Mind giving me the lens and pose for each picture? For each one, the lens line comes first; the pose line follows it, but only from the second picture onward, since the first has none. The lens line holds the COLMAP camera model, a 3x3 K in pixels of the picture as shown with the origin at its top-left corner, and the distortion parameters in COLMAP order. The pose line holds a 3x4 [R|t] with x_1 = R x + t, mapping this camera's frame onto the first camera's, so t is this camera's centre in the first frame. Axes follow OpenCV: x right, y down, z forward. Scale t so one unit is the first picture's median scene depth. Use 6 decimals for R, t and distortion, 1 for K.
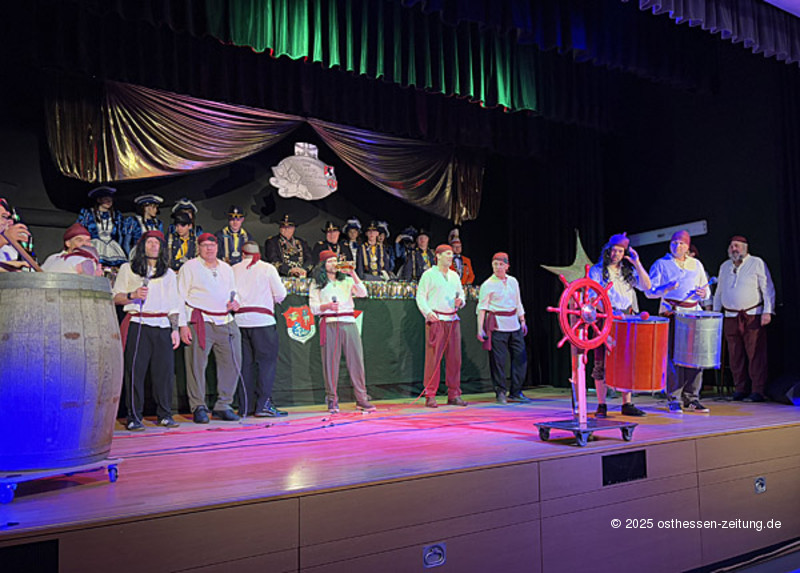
lens RADIAL K [[640.1, 0, 424.2], [0, 640.1, 307.5], [0, 0, 1]] dist [0.030114, -0.008826]
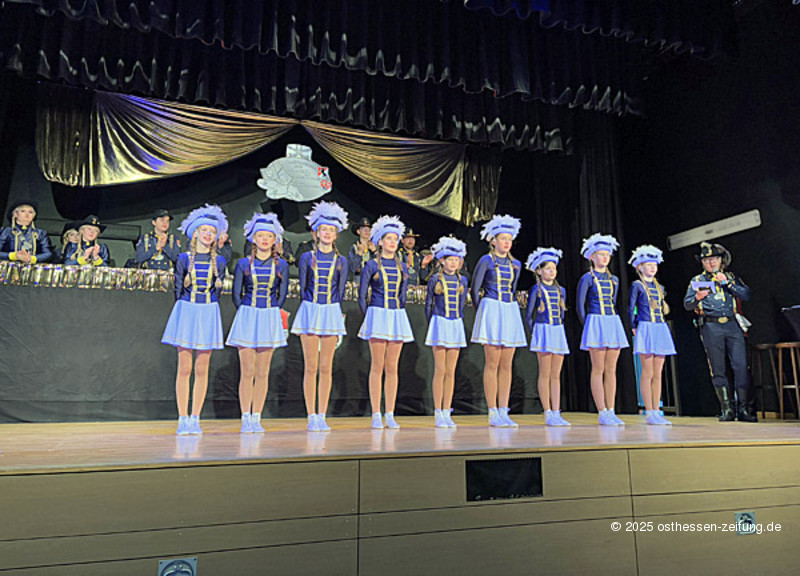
lens RADIAL K [[649.5, 0, 413.0], [0, 649.5, 245.7], [0, 0, 1]] dist [0.055181, -0.047071]
pose [[0.980193, -0.027029, -0.196189, 0.182356], [-0.003362, 0.988230, -0.152941, 0.048606], [0.198014, 0.150571, 0.968565, 0.098811]]
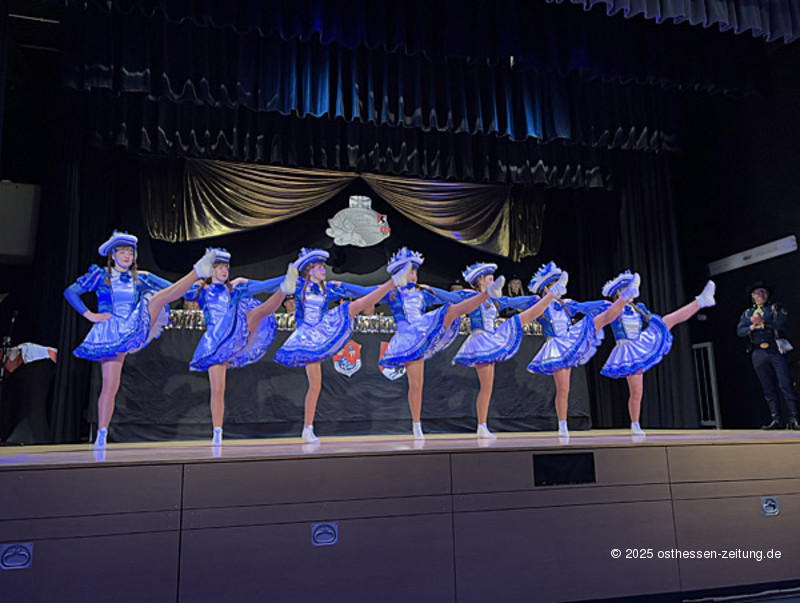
lens RADIAL K [[636.3, 0, 396.4], [0, 636.3, 306.7], [0, 0, 1]] dist [0.061928, -0.063693]
pose [[0.957508, -0.053053, -0.283487, 0.177826], [0.021924, 0.993481, -0.111874, 0.055965], [0.287574, 0.100905, 0.952428, 0.004202]]
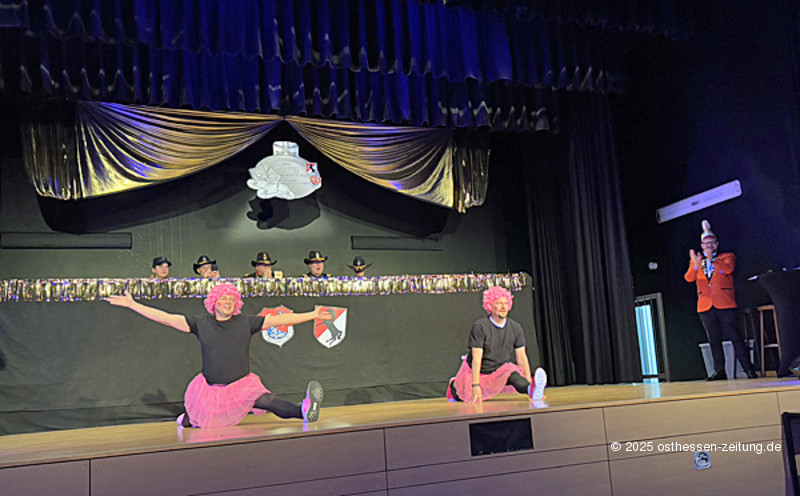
lens RADIAL K [[717.1, 0, 426.7], [0, 717.1, 284.7], [0, 0, 1]] dist [0.039139, -0.020377]
pose [[0.982959, -0.075298, -0.167693, 0.197977], [0.065005, 0.995697, -0.066052, 0.046359], [0.171945, 0.054025, 0.983624, -0.022259]]
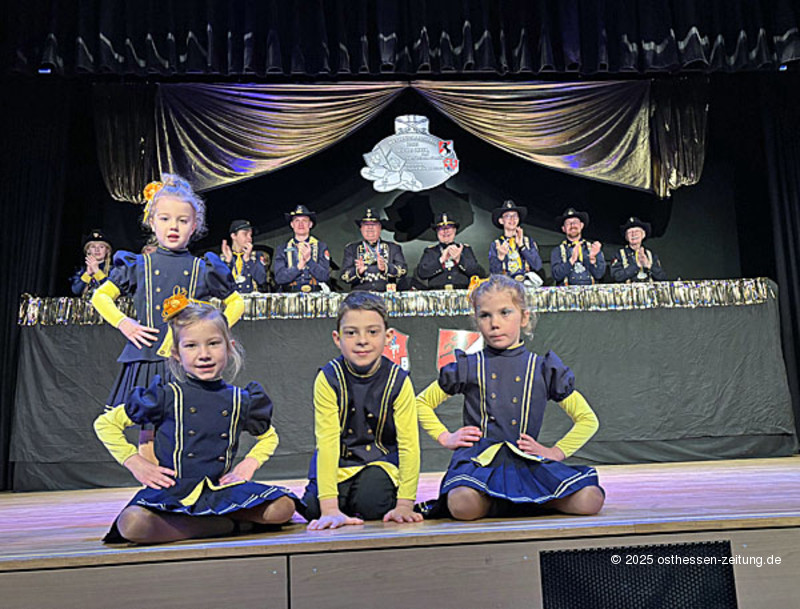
lens RADIAL K [[725.5, 0, 432.1], [0, 725.5, 342.3], [0, 0, 1]] dist [0.026373, -0.005747]
pose [[0.880215, -0.091081, -0.465752, 0.204302], [0.057597, 0.994658, -0.085660, 0.074882], [0.471066, 0.048573, 0.880760, 0.304353]]
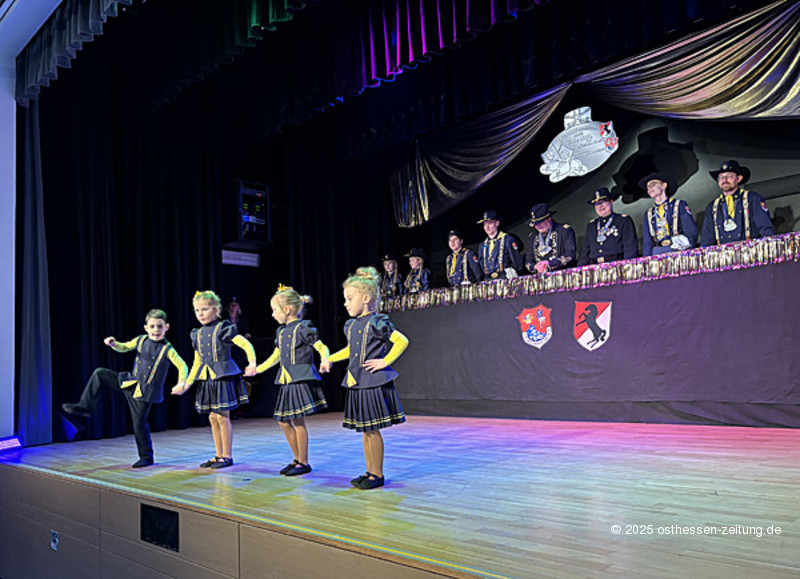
lens RADIAL K [[632.4, 0, 376.2], [0, 632.4, 313.4], [0, 0, 1]] dist [0.010324, 0.000564]
pose [[0.211567, -0.076831, -0.974339, 0.565794], [0.100839, 0.993301, -0.056430, 0.031789], [0.972148, -0.086313, 0.217897, 0.555857]]
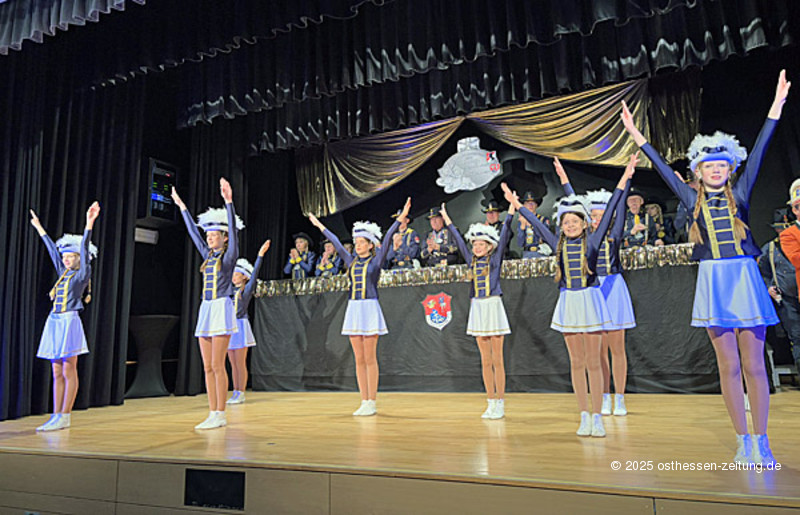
lens RADIAL K [[599.9, 0, 403.7], [0, 599.9, 215.2], [0, 0, 1]] dist [0.062864, -0.063509]
pose [[0.531441, -0.176865, -0.828426, 0.579233], [0.077430, 0.984009, -0.160409, 0.022703], [0.843549, 0.021102, 0.536637, 0.389144]]
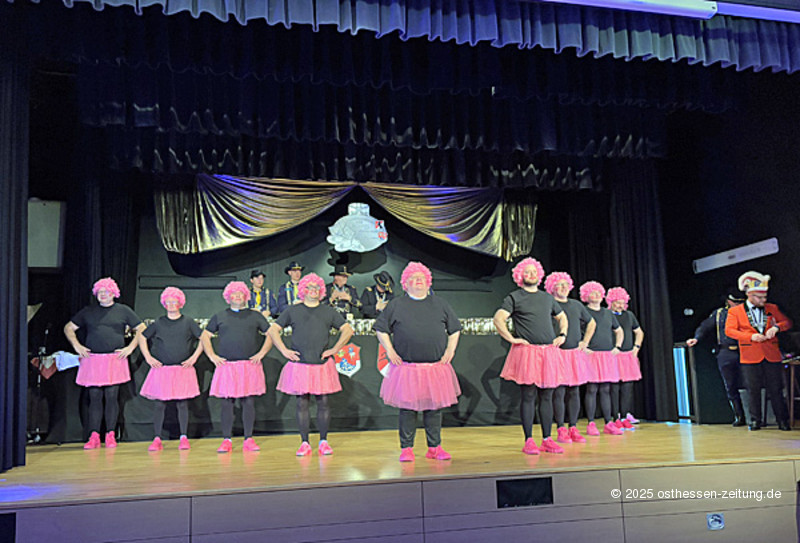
lens RADIAL K [[621.3, 0, 379.3], [0, 621.3, 308.5], [0, 0, 1]] dist [0.055086, -0.053400]
pose [[0.941199, -0.048182, -0.334401, 0.223492], [0.031485, 0.997980, -0.055179, -0.003161], [0.336384, 0.041406, 0.940814, -0.035892]]
